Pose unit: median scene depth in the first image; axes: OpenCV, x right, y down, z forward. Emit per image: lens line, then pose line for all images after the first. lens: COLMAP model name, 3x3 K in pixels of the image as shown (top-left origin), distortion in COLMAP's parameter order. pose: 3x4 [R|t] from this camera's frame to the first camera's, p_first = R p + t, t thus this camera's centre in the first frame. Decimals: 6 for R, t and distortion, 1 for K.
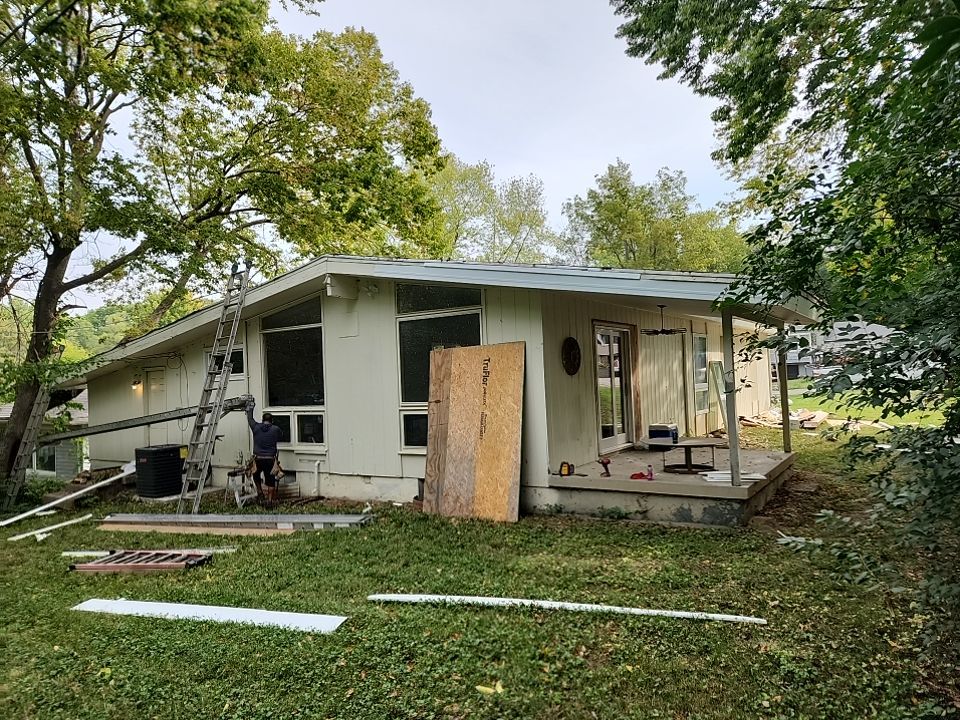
lens RADIAL K [[623.0, 0, 452.9], [0, 623.0, 358.5], [0, 0, 1]] dist [0.066054, -0.057681]
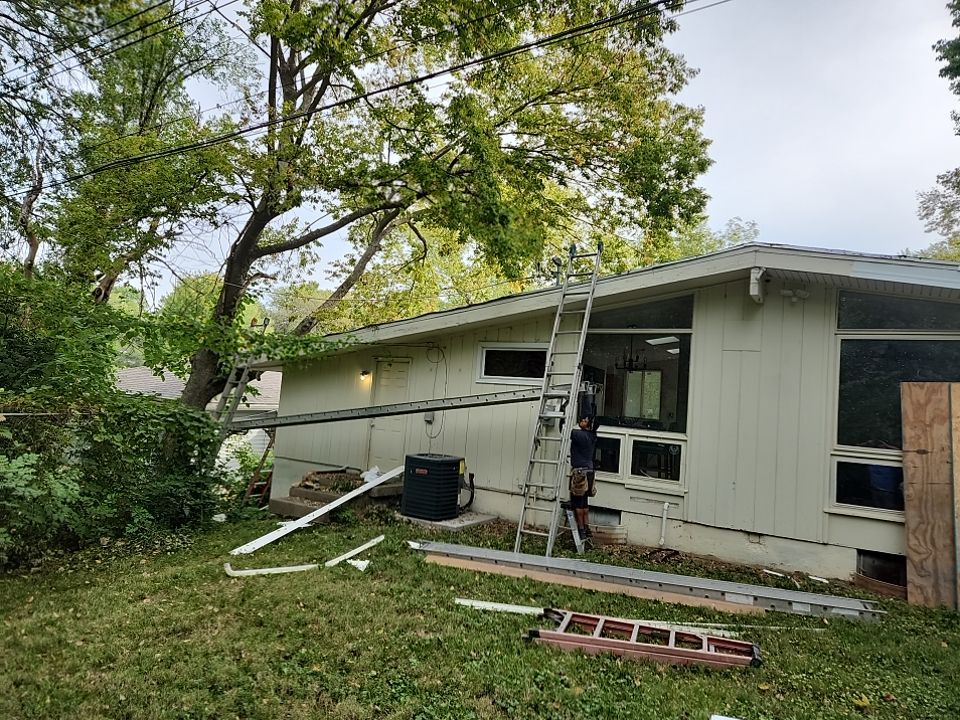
lens RADIAL K [[625.5, 0, 480.0], [0, 625.5, 360.0], [0, 0, 1]] dist [0.062881, -0.045740]
pose [[0.991191, 0.127601, 0.035483, -0.378422], [-0.125934, 0.990980, -0.045817, 0.039486], [-0.041009, 0.040945, 0.998319, 0.162630]]
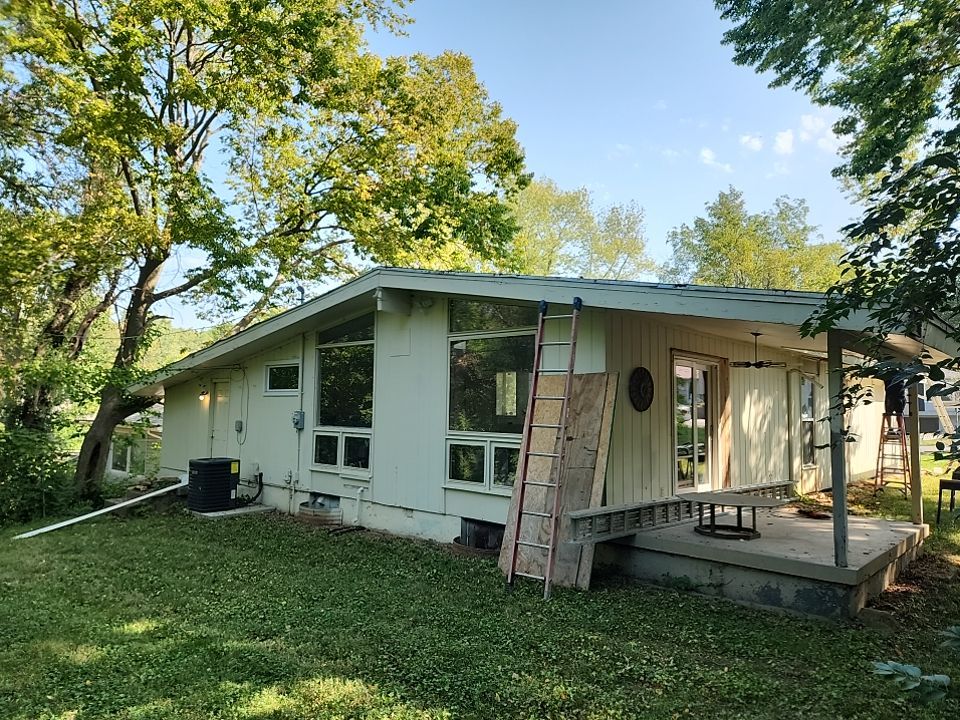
lens RADIAL K [[623.0, 0, 452.9], [0, 623.0, 358.5], [0, 0, 1]] dist [0.066054, -0.057681]
pose [[0.987150, 0.046650, -0.152833, 0.039794], [-0.053316, 0.997784, -0.039816, 0.001032], [0.150636, 0.047453, 0.987450, 0.067409]]
